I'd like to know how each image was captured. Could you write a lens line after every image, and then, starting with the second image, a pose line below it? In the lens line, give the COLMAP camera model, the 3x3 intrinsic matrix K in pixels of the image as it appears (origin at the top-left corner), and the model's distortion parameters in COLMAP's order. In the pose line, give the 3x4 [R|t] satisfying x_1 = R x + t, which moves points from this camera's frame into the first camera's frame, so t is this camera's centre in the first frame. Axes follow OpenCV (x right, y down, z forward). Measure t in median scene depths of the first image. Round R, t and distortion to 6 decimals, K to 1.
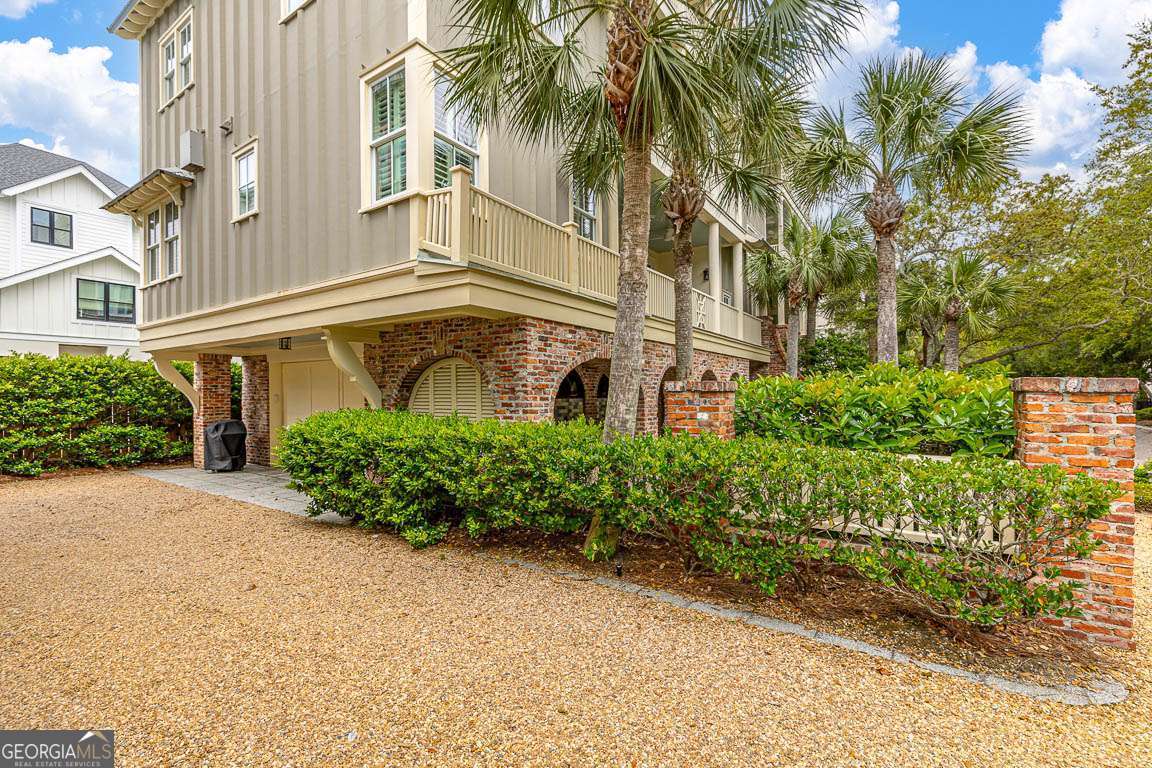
lens RADIAL K [[504.3, 0, 566.6], [0, 504.3, 392.2], [0, 0, 1]] dist [-0.002320, 0.000679]
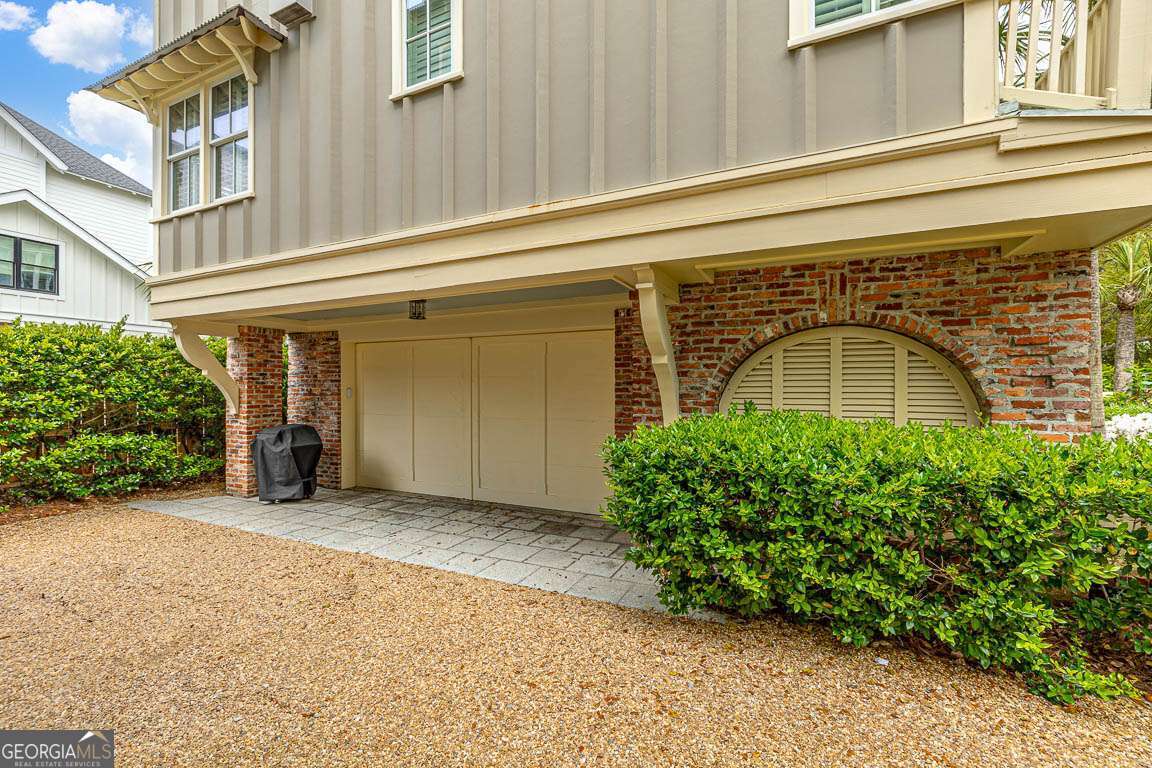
lens RADIAL K [[504.3, 0, 586.6], [0, 504.3, 387.4], [0, 0, 1]] dist [-0.002320, 0.000679]
pose [[0.989002, 0.004062, 0.147848, -0.411288], [-0.004019, 0.999992, -0.000586, 0.004513], [-0.147849, -0.000015, 0.989010, 0.294268]]
